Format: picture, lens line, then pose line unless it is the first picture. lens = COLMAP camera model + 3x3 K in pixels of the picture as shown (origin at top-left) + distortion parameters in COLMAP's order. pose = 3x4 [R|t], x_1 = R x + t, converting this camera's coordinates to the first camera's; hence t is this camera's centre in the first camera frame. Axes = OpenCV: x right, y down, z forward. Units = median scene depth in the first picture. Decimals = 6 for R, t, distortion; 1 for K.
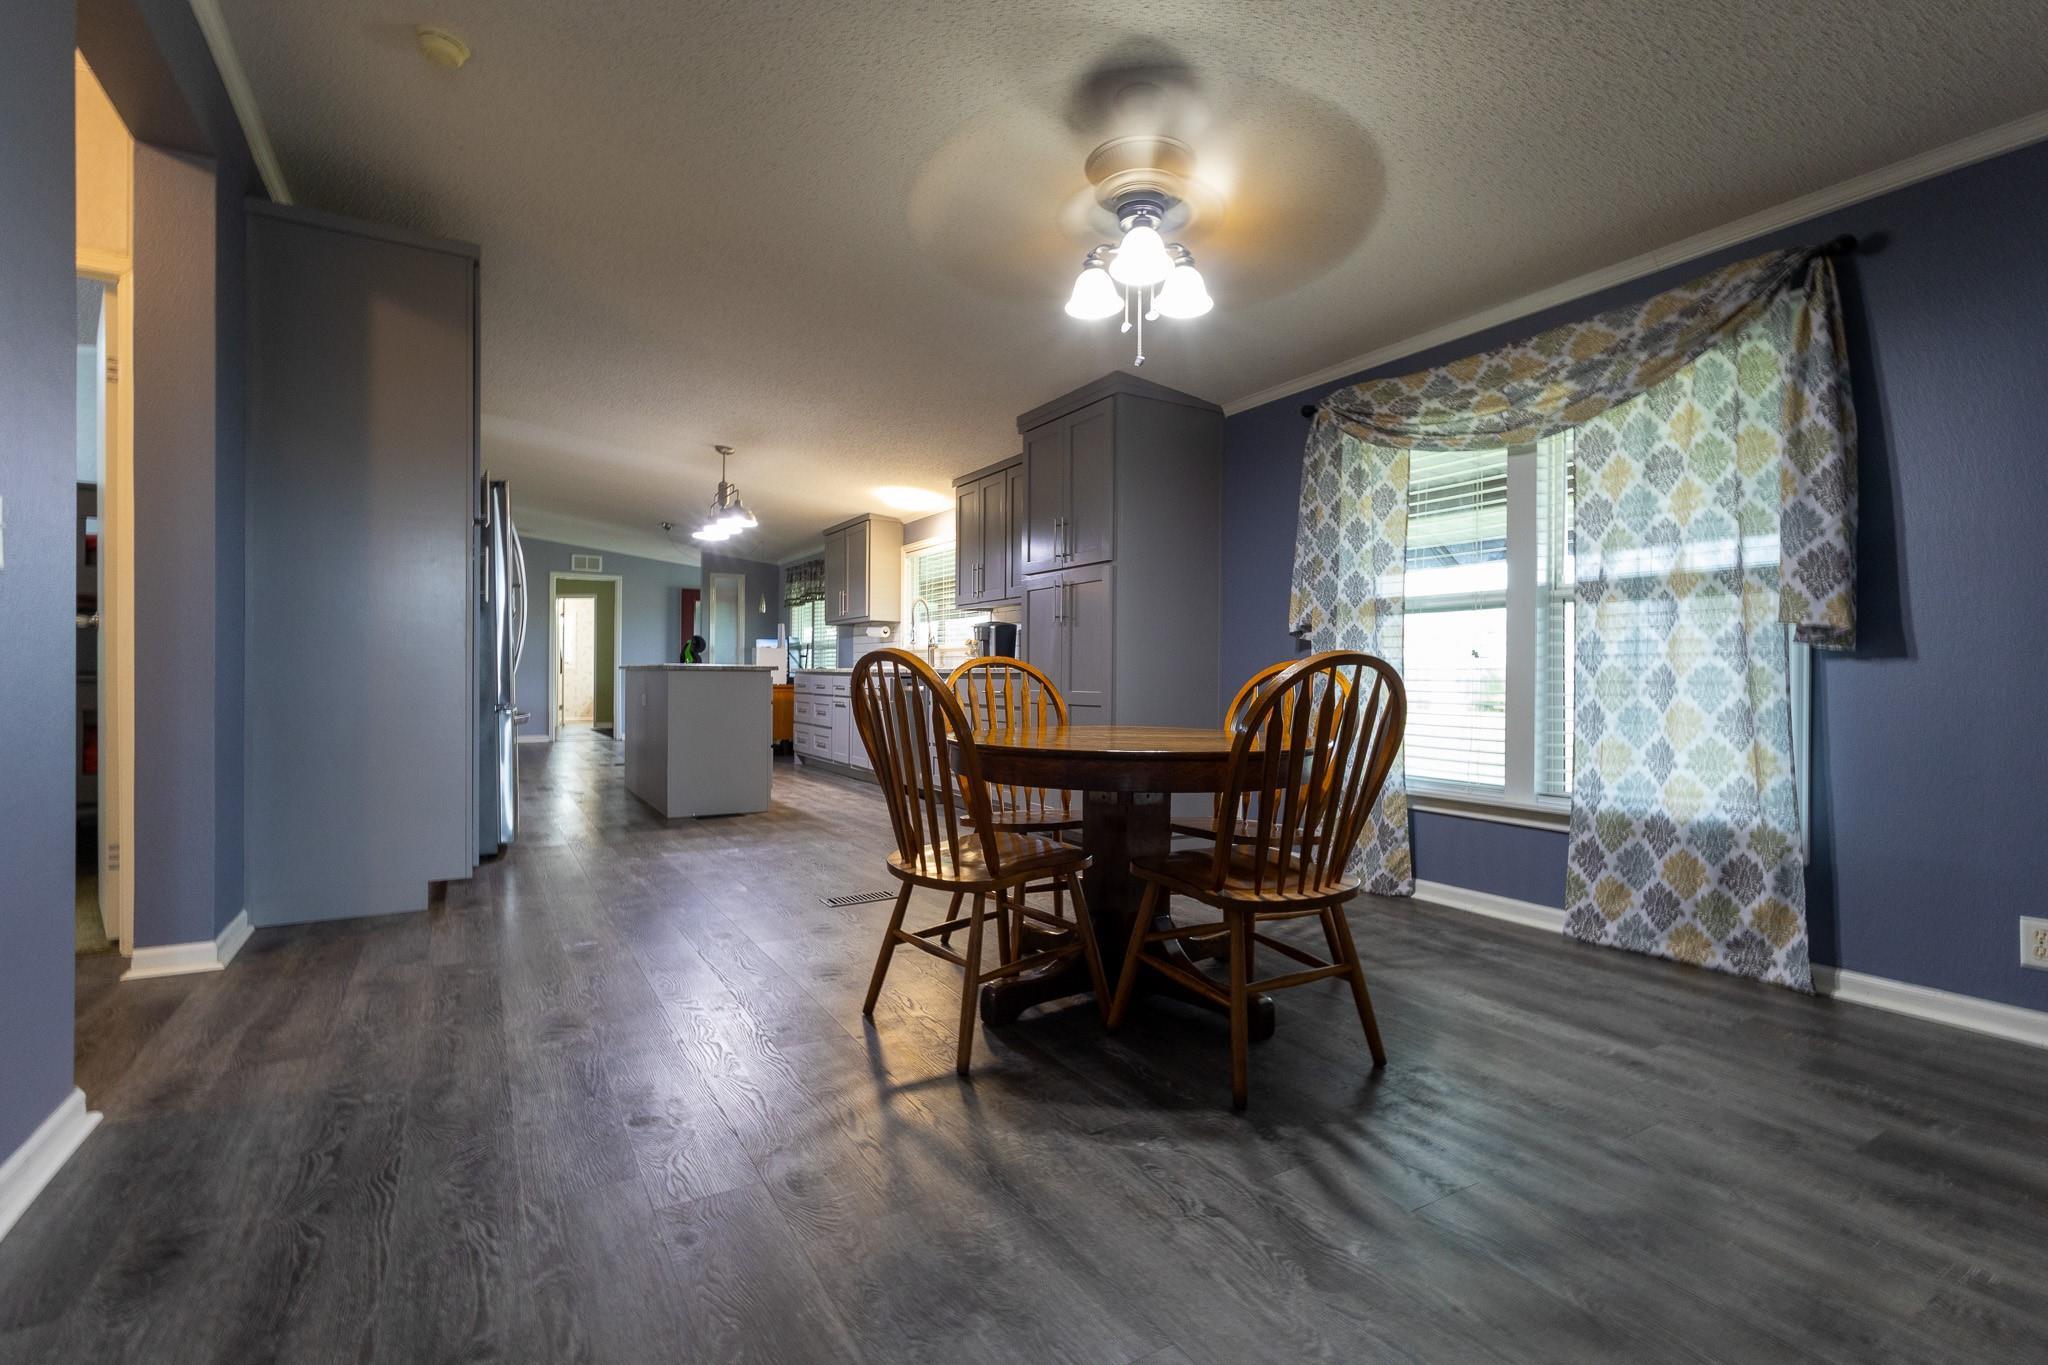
lens RADIAL K [[934.6, 0, 1030.0], [0, 934.6, 678.0], [0, 0, 1]] dist [-0.000898, 0.000626]
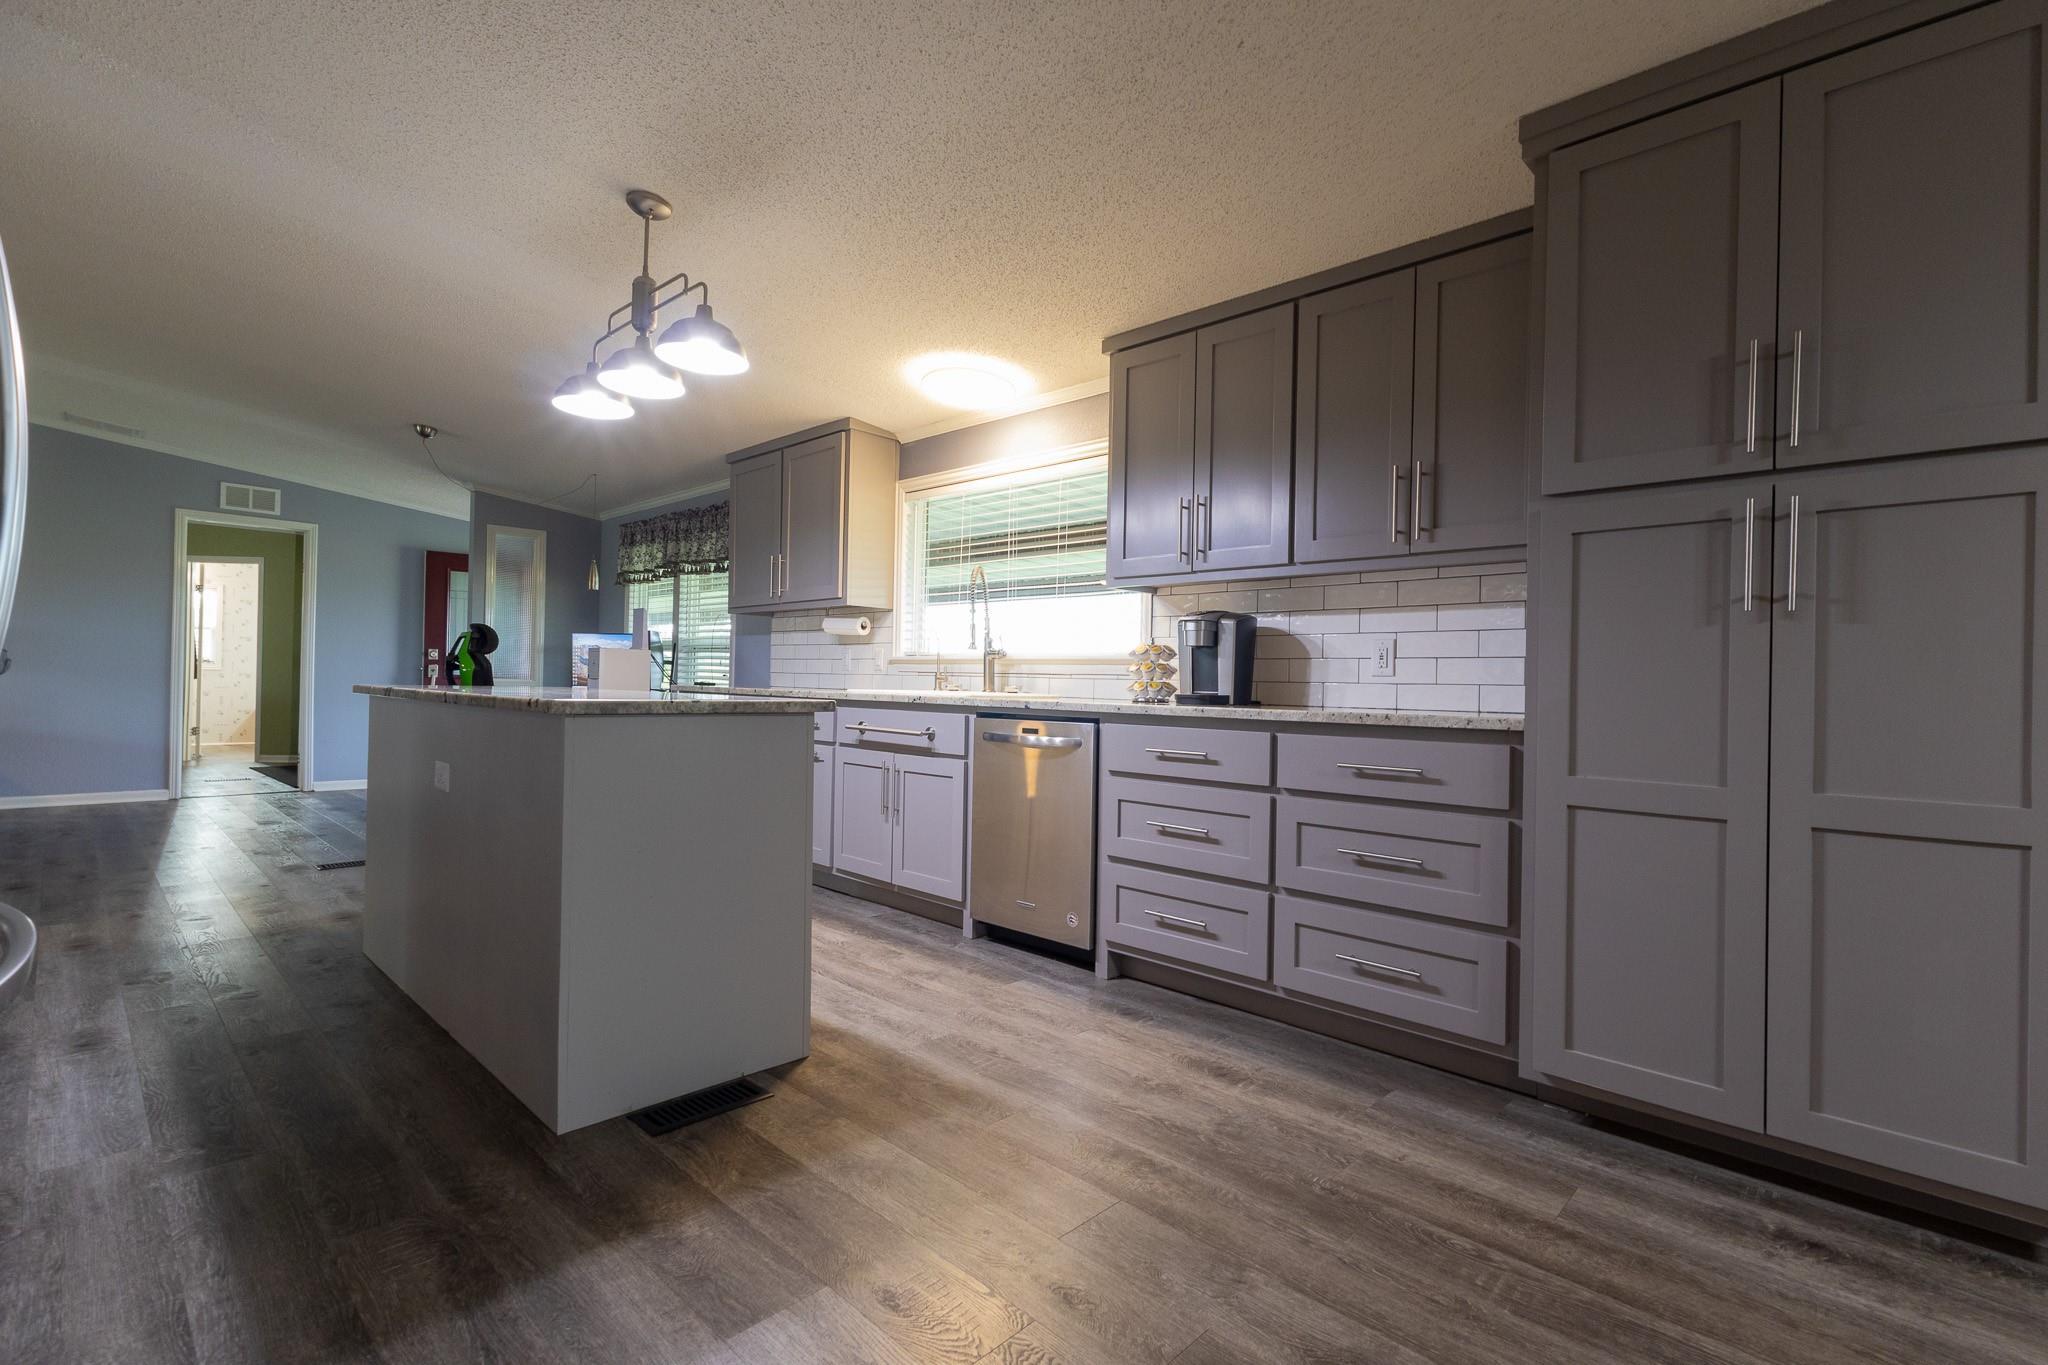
lens RADIAL K [[934.6, 0, 1030.0], [0, 934.6, 678.0], [0, 0, 1]] dist [-0.000898, 0.000626]
pose [[0.965166, 0.009390, 0.261470, -0.169105], [-0.008838, 0.999956, -0.003288, -0.013281], [-0.261490, 0.000863, 0.965206, 0.334998]]
